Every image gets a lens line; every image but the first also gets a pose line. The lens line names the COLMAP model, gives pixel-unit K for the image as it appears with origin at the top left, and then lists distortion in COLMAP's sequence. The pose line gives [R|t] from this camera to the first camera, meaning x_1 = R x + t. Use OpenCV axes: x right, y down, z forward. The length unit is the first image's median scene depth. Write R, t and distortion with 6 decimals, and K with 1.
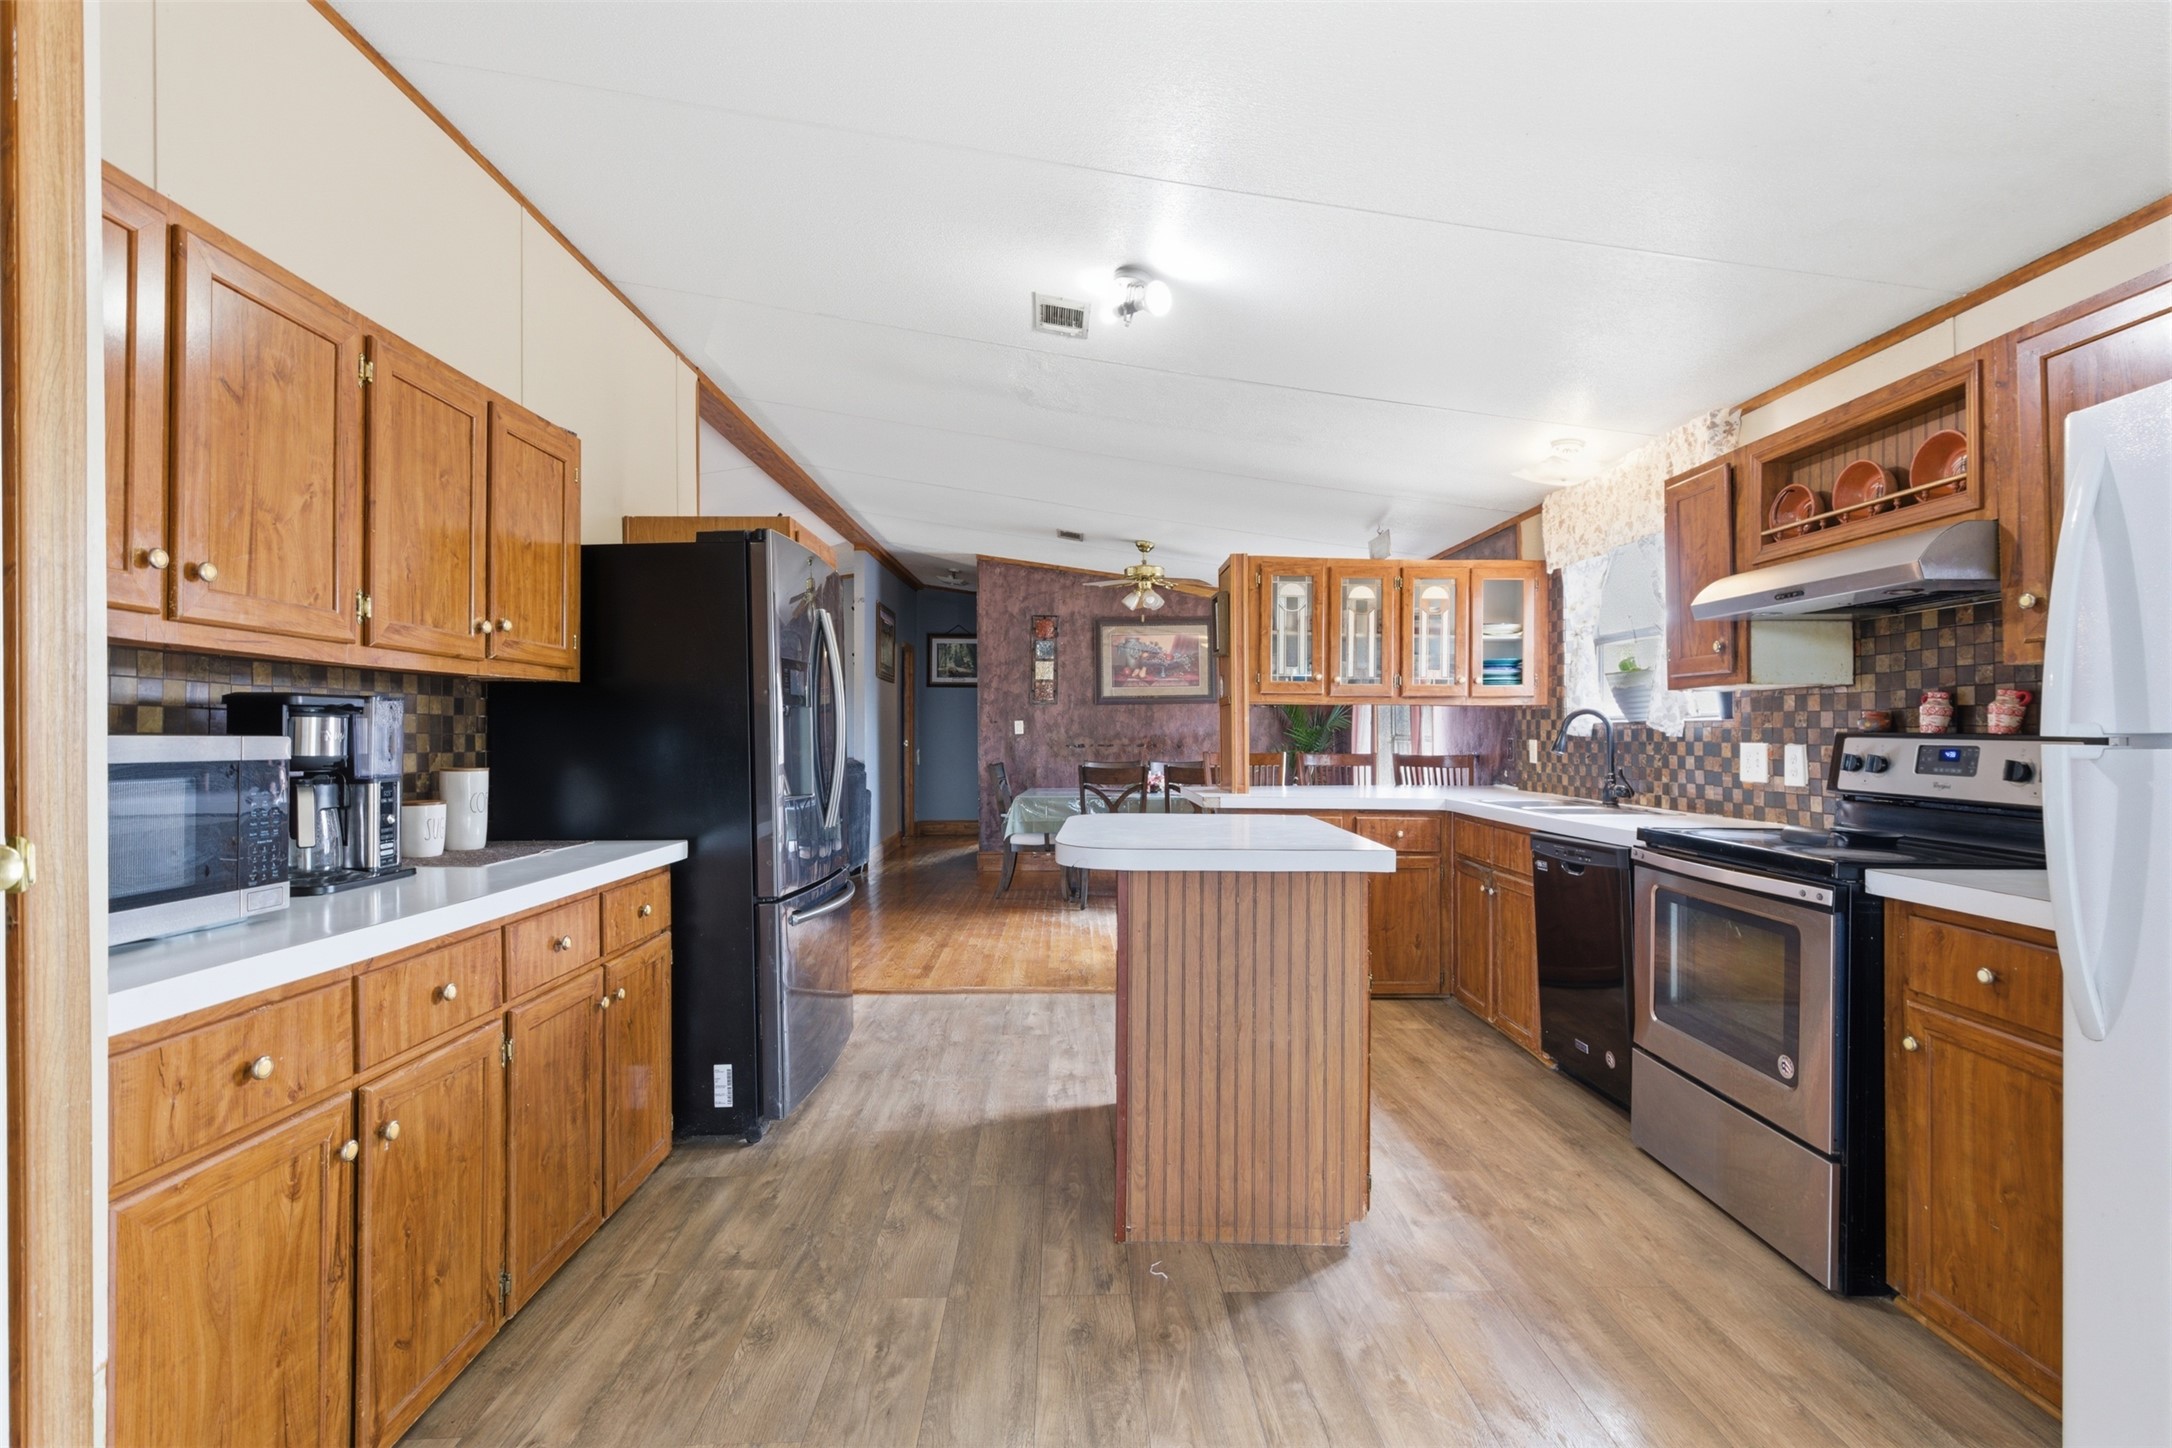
lens RADIAL K [[1000.0, 0, 1078.9], [0, 1000.0, 725.3], [0, 0, 1]] dist [0.002093, 0.000240]
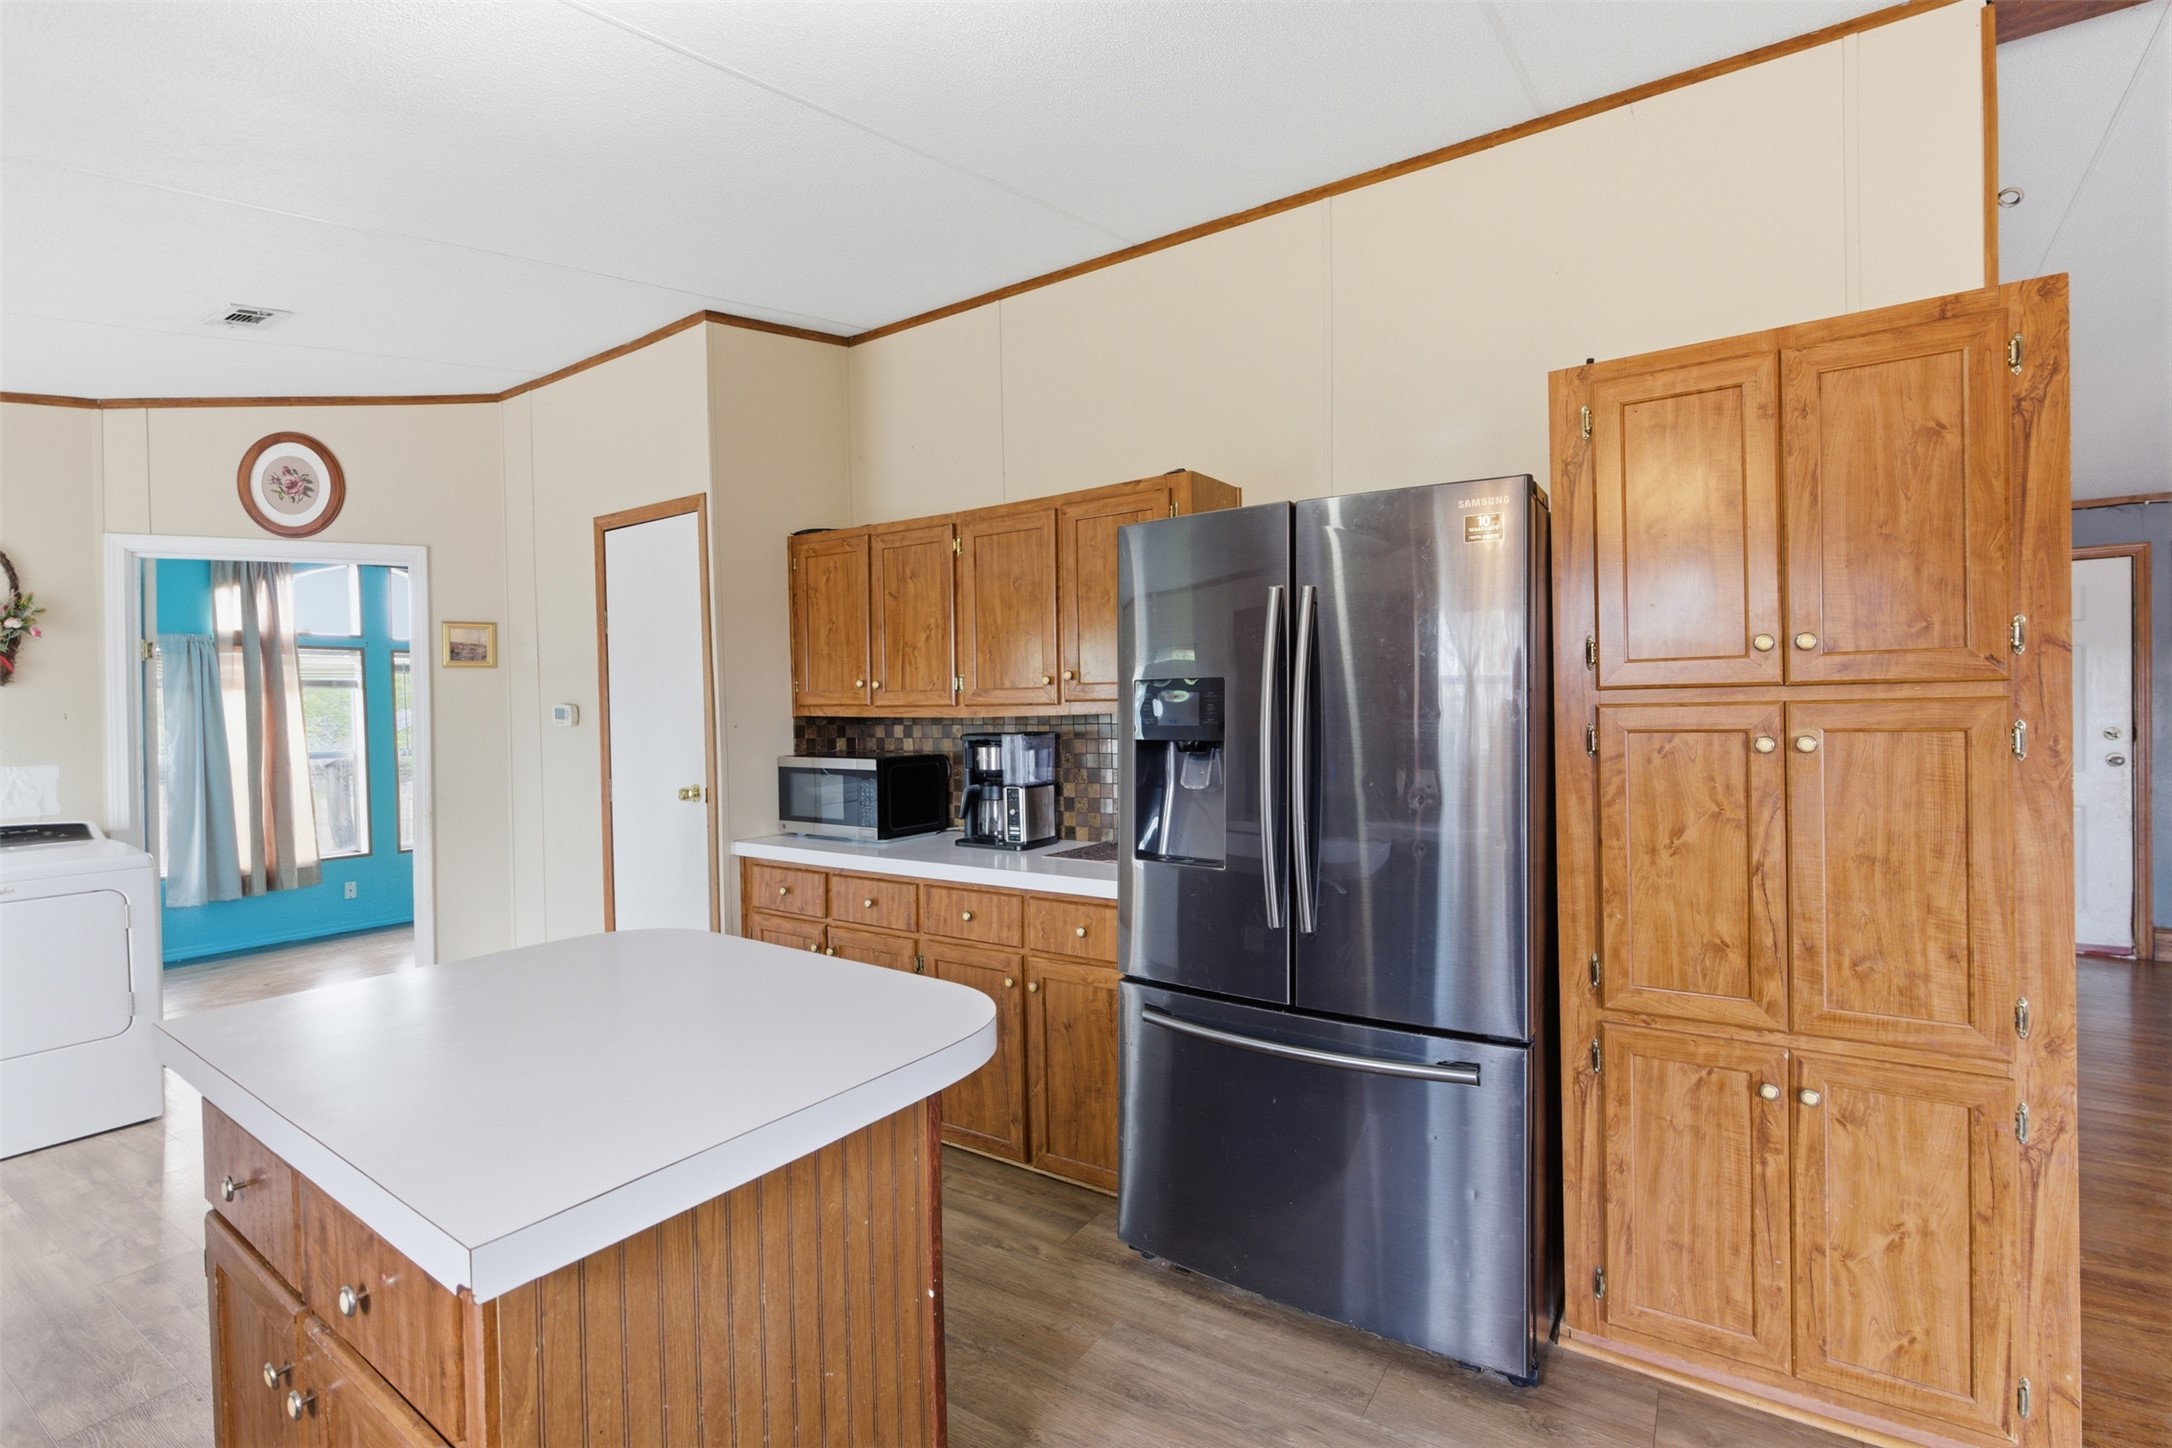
lens RADIAL K [[1000.0, 0, 1078.9], [0, 1000.0, 725.3], [0, 0, 1]] dist [0.002093, 0.000240]
pose [[-0.567557, 0.030829, -0.822757, 0.136487], [0.027966, 0.999444, 0.018158, -0.017122], [0.822859, -0.012704, -0.568103, 0.502096]]
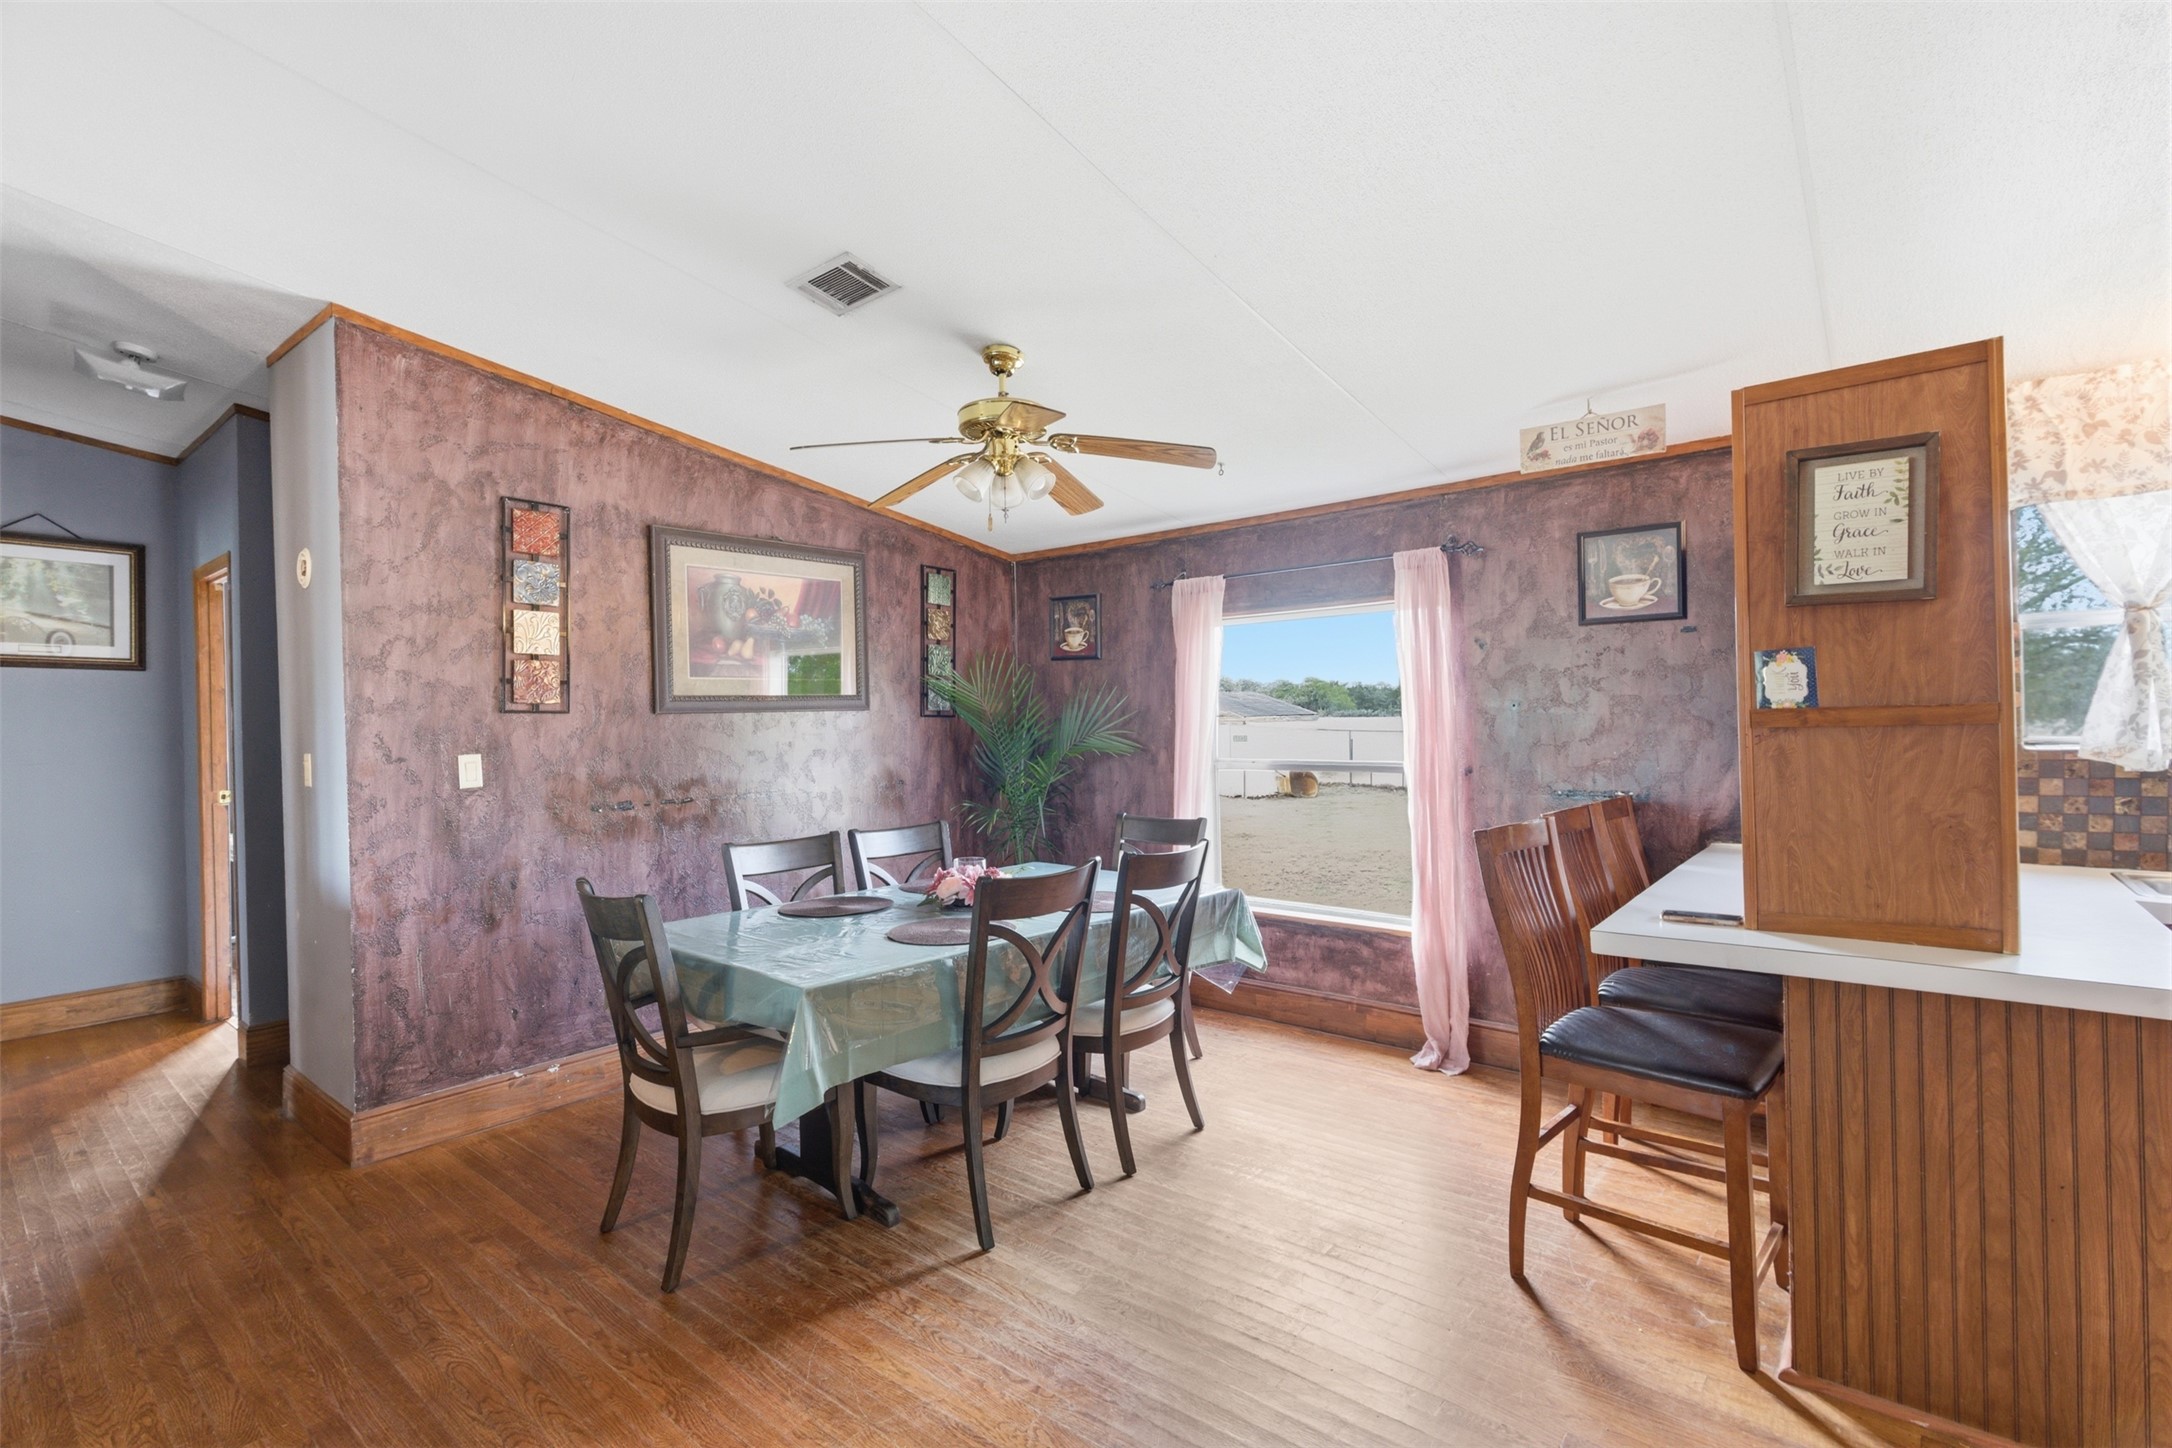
lens RADIAL K [[1000.0, 0, 1078.9], [0, 1000.0, 725.3], [0, 0, 1]] dist [0.002093, 0.000240]
pose [[0.644908, -0.009307, 0.764204, -0.208485], [0.012014, 0.999926, 0.002038, -0.014047], [-0.764166, 0.007867, 0.644972, 0.557277]]
